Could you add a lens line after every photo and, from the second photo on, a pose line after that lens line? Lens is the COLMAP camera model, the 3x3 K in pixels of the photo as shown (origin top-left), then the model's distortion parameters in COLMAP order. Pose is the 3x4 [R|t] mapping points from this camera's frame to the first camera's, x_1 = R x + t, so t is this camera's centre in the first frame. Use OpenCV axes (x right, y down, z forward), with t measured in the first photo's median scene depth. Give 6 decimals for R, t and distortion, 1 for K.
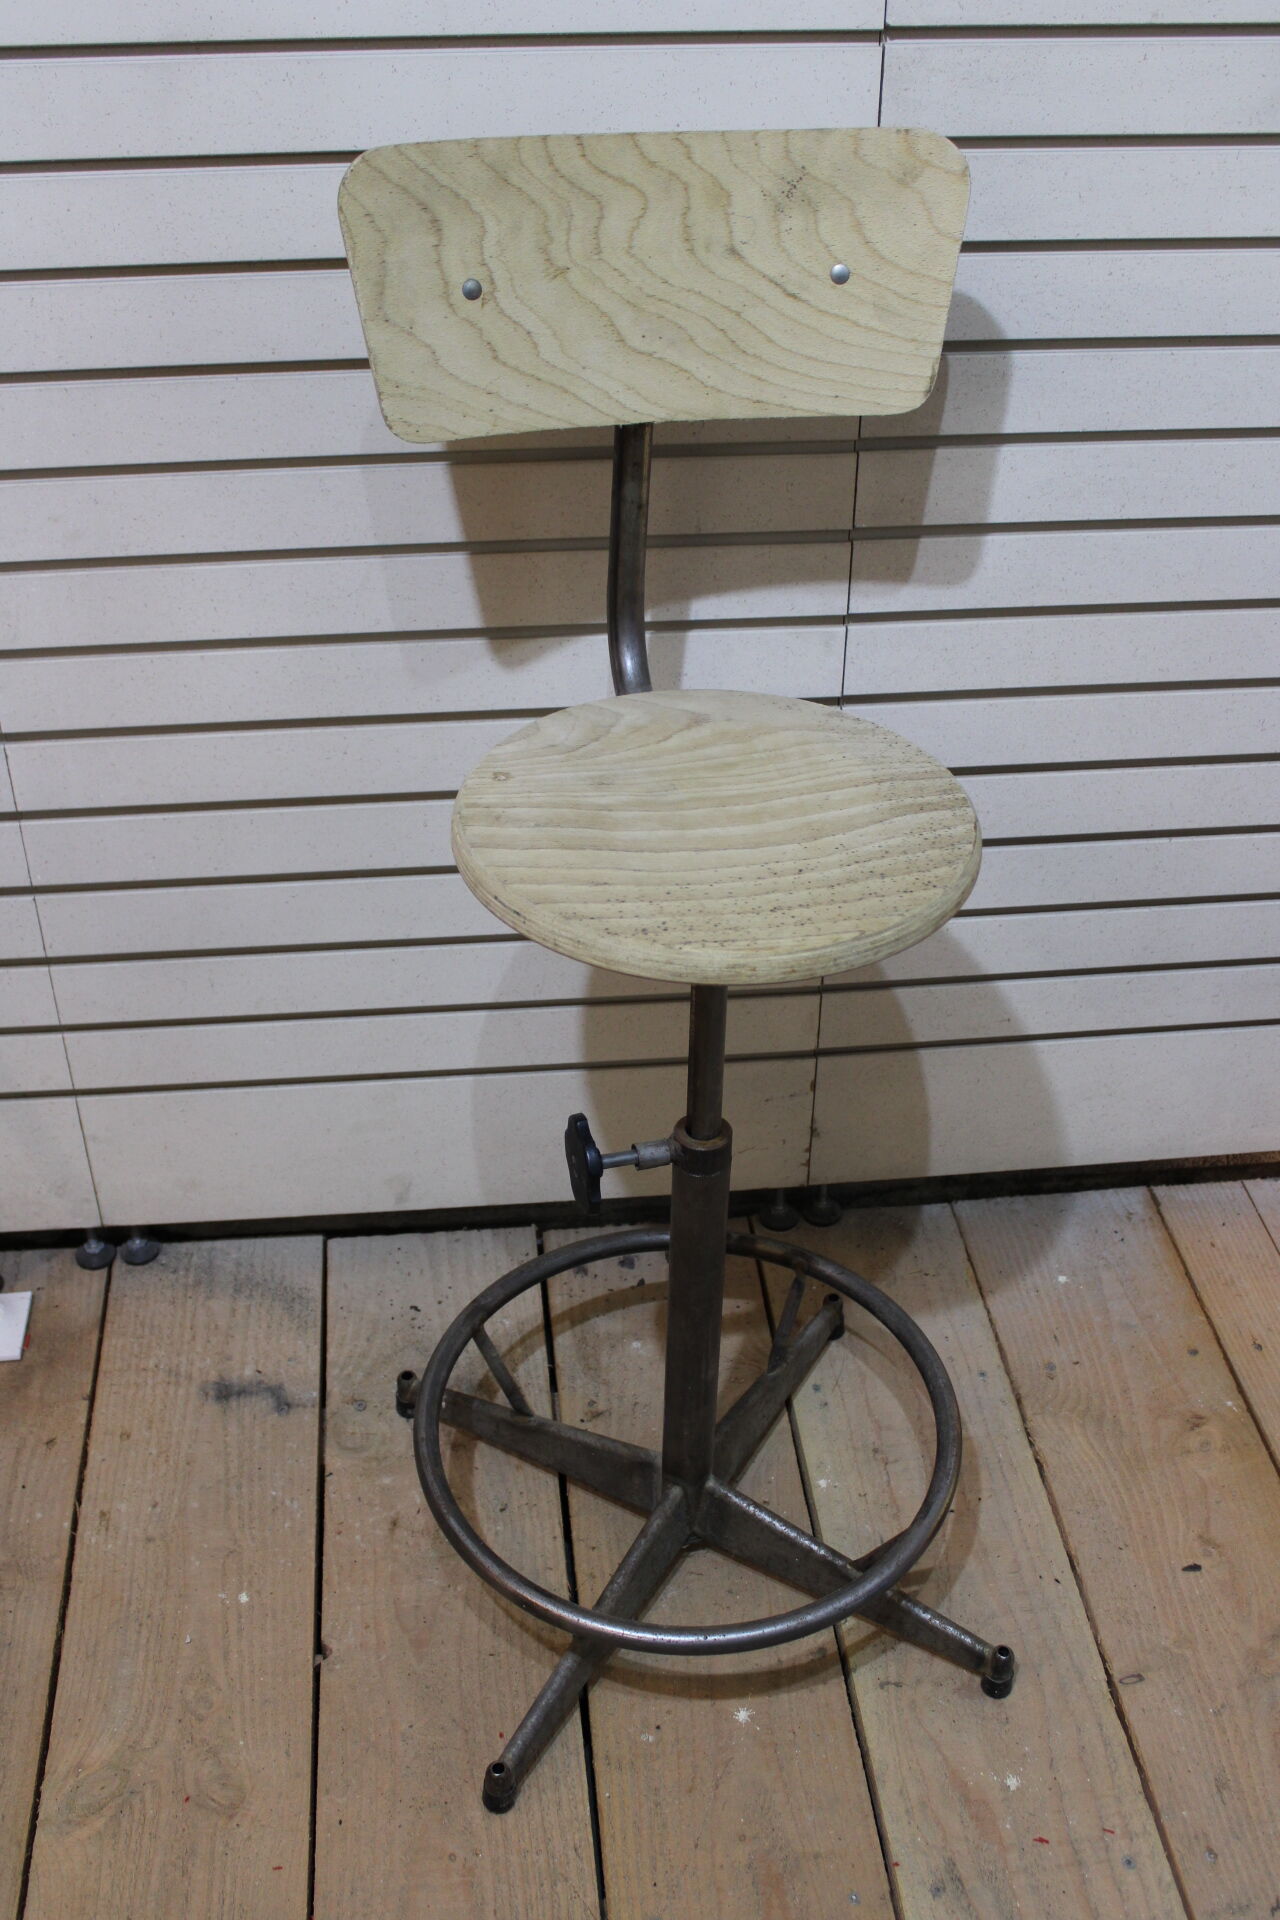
lens RADIAL K [[1993.6, 0, 633.8], [0, 1993.6, 963.7], [0, 0, 1]] dist [-0.067408, 0.000000]
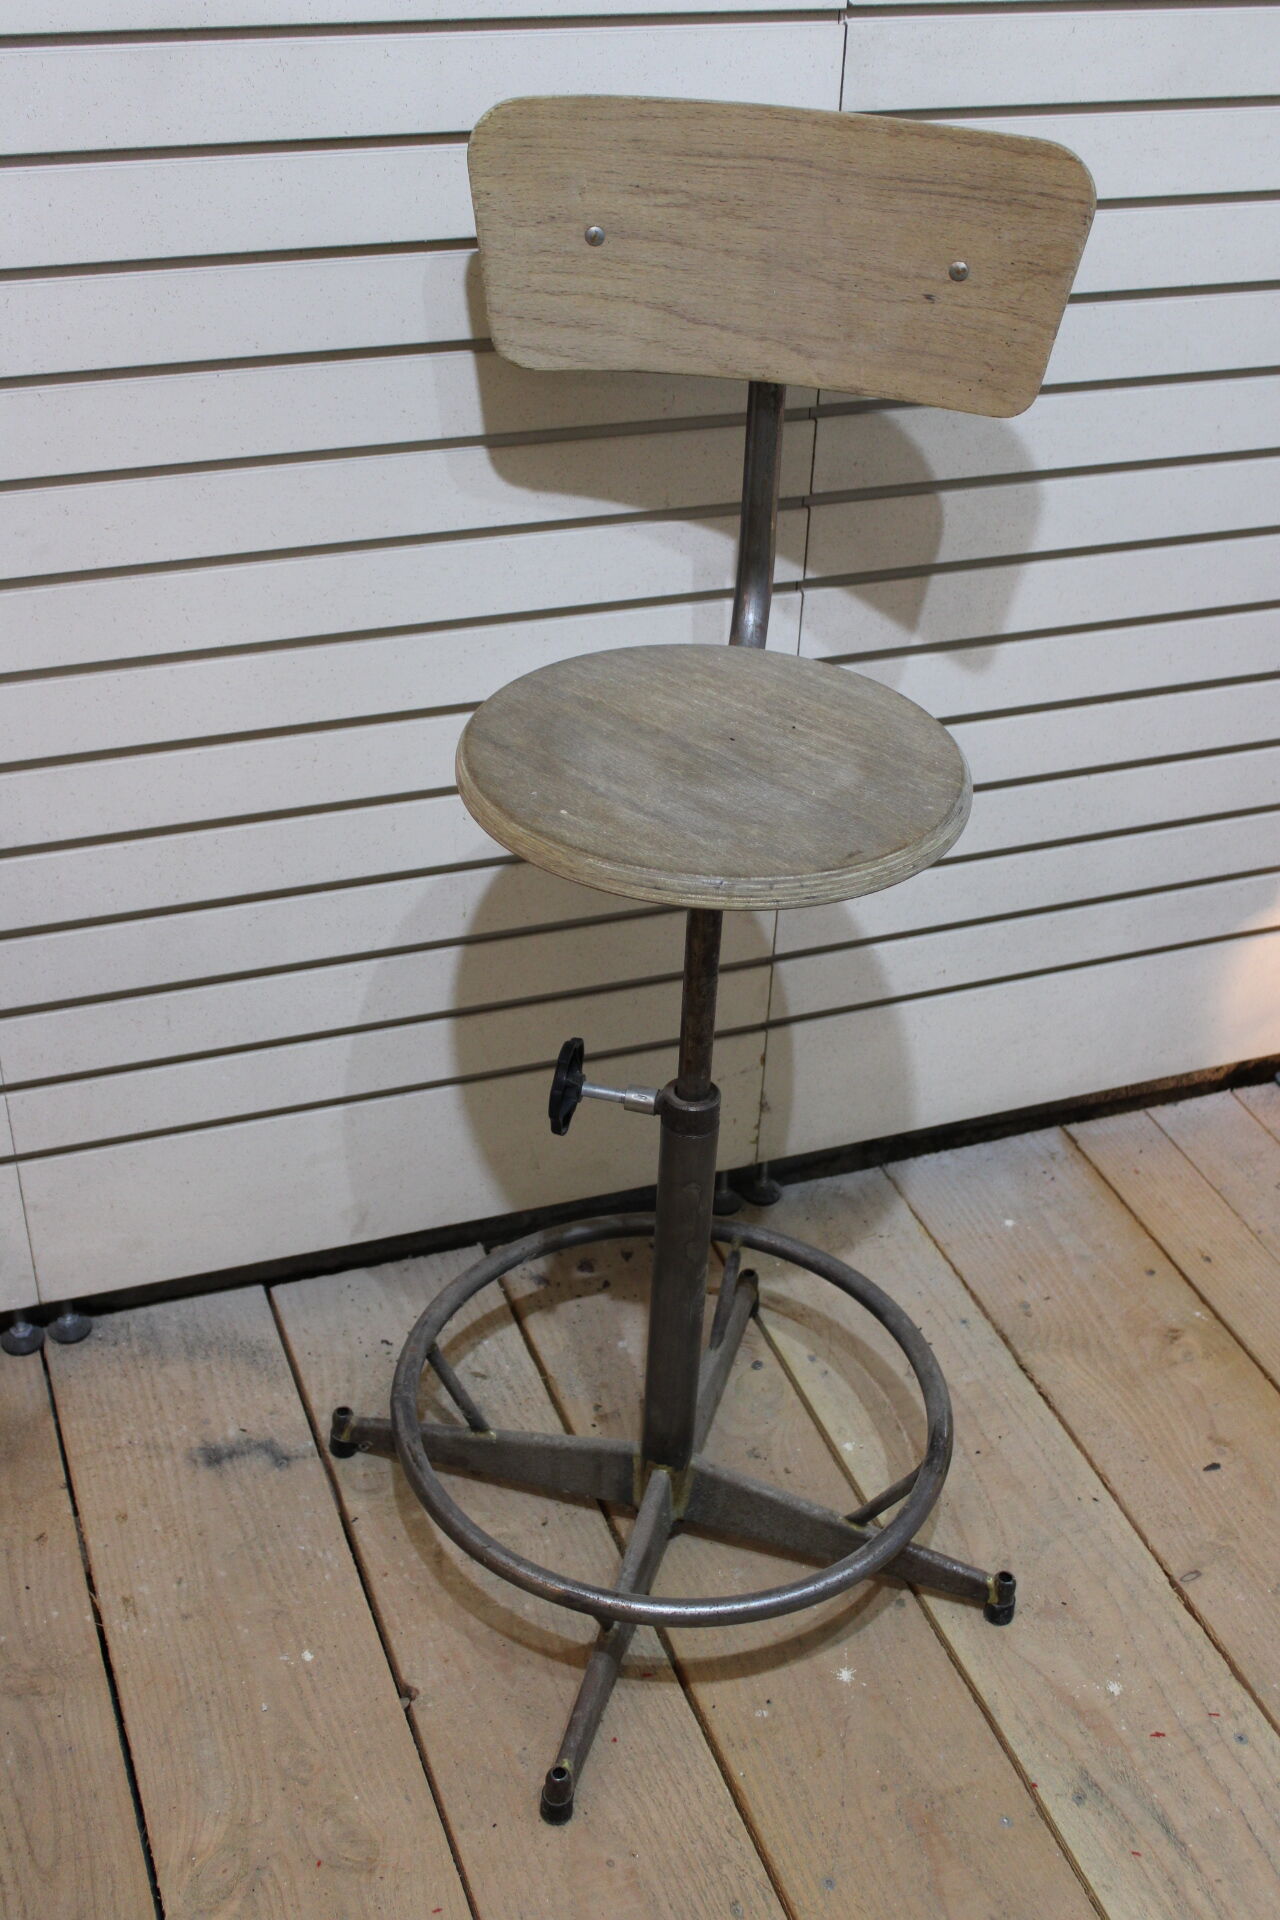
lens RADIAL K [[2185.4, 0, 647.0], [0, 2185.4, 965.0], [0, 0, 1]] dist [-0.059279, 0.000000]
pose [[0.968733, -0.109434, 0.222667, -0.233389], [0.114625, 0.993354, -0.010482, 0.021835], [-0.220040, 0.035677, 0.974838, -0.059699]]
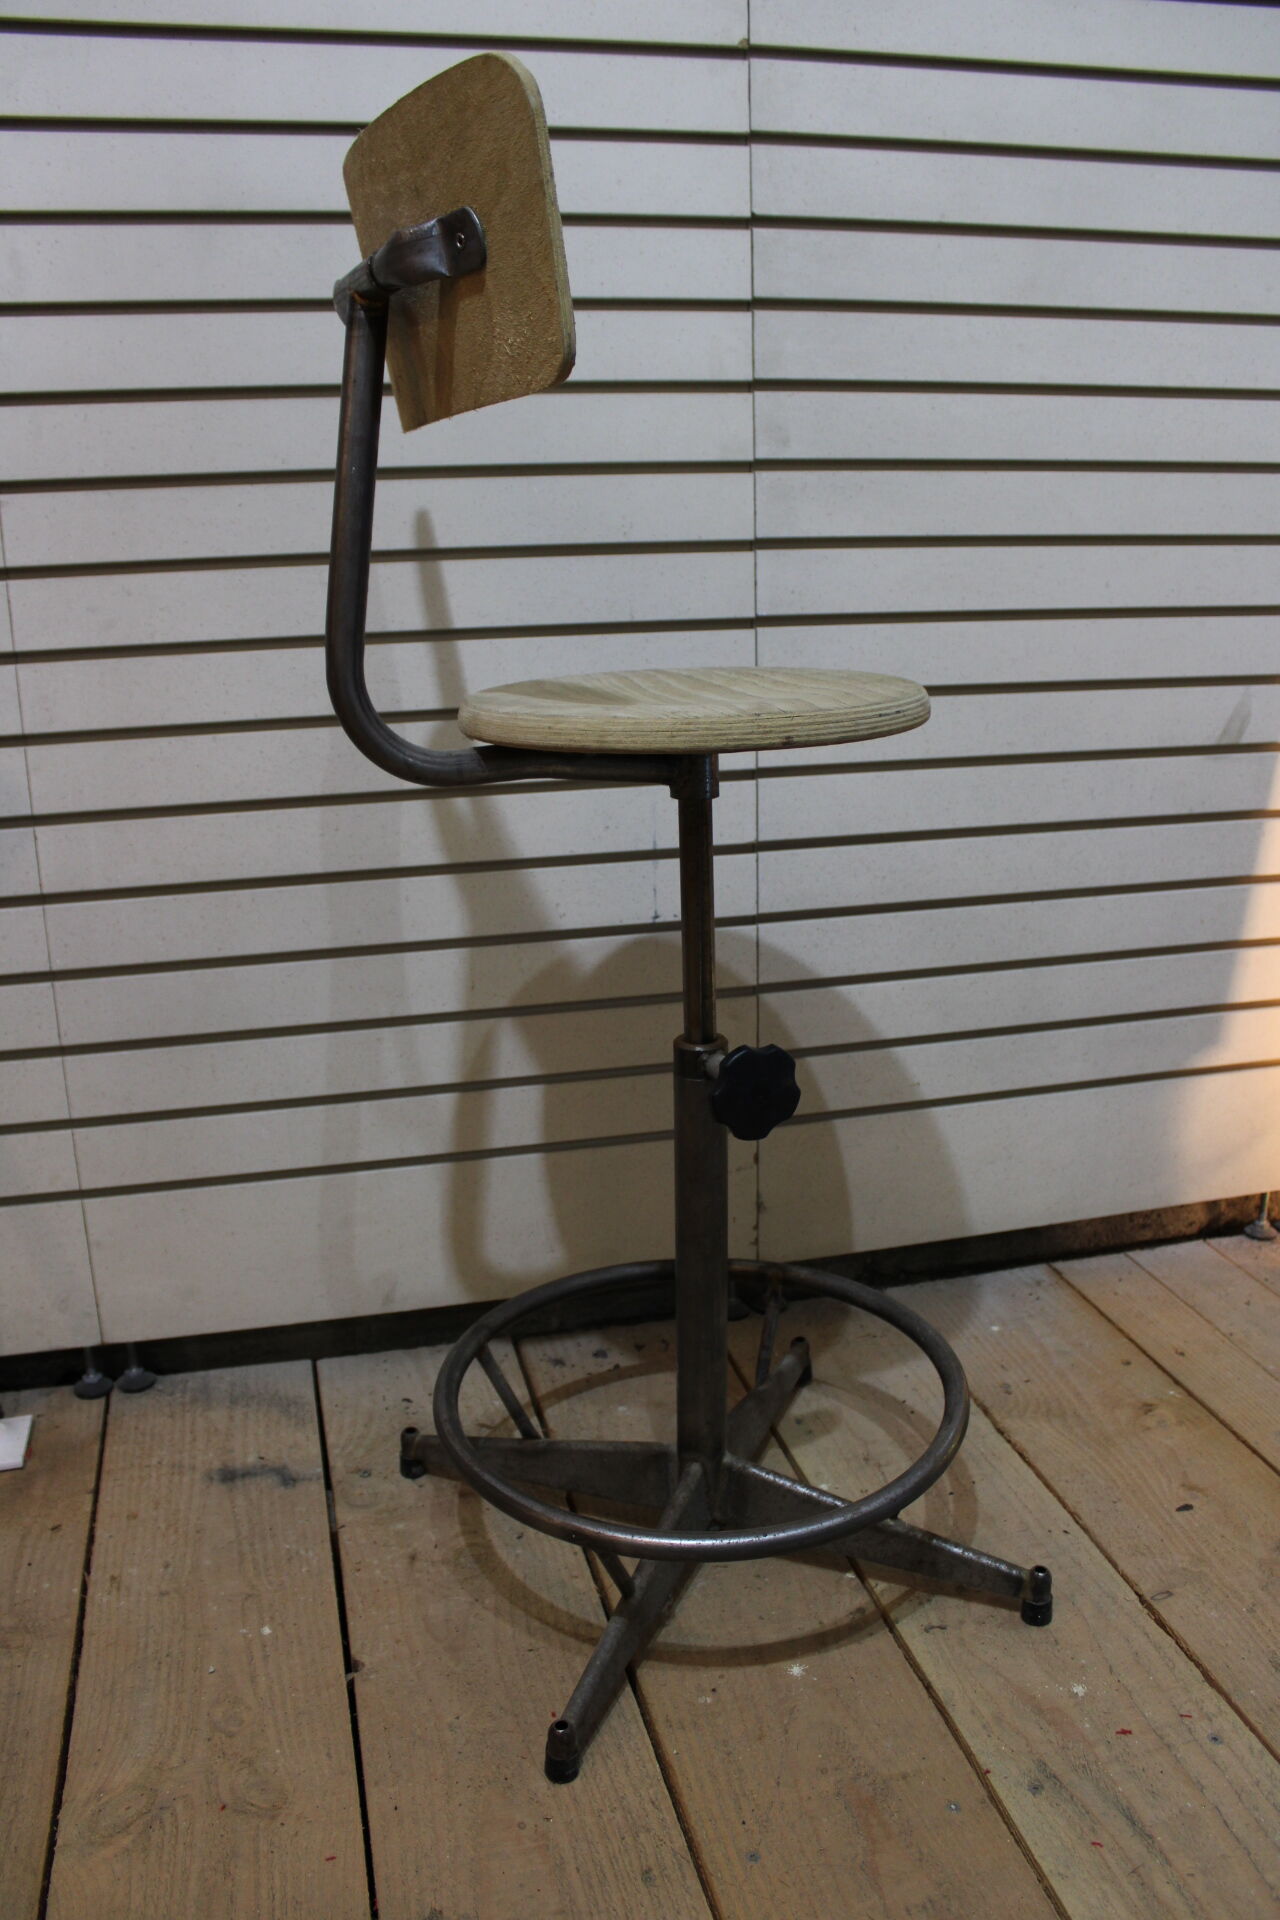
lens RADIAL K [[1584.1, 0, 638.6], [0, 1584.1, 960.5], [0, 0, 1]] dist [-0.149263, 0.114592]
pose [[0.990231, -0.060364, 0.125697, -0.091133], [0.099641, 0.936927, -0.335021, 0.281792], [-0.097546, 0.344272, 0.933789, 0.164825]]
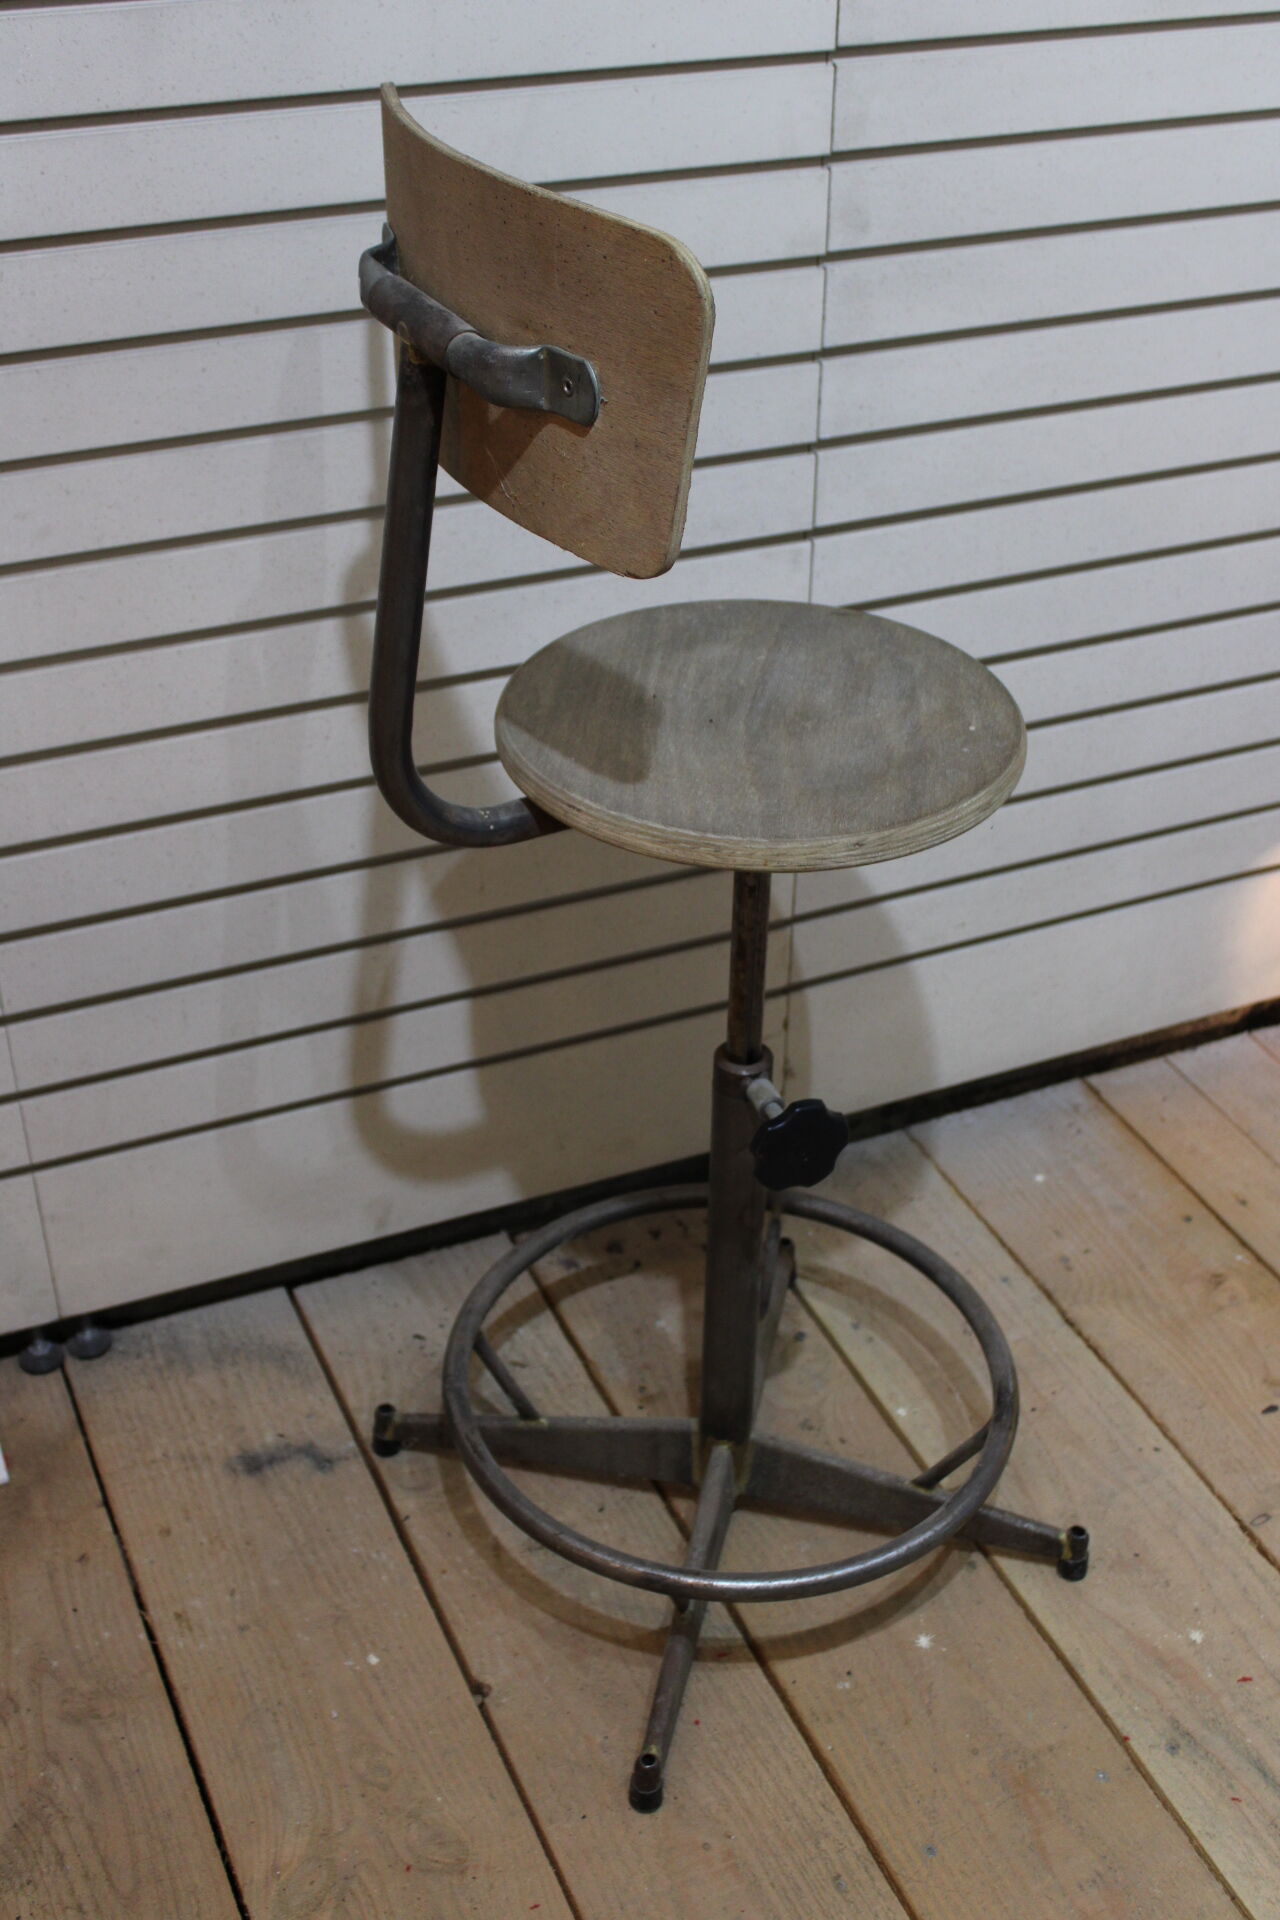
lens RADIAL K [[2266.1, 0, 648.7], [0, 2266.1, 960.7], [0, 0, 1]] dist [-0.054731, 0.000000]
pose [[0.951954, -0.163958, 0.258653, -0.290852], [0.171070, 0.985246, -0.005071, 0.028224], [-0.254006, 0.049075, 0.965957, -0.059153]]
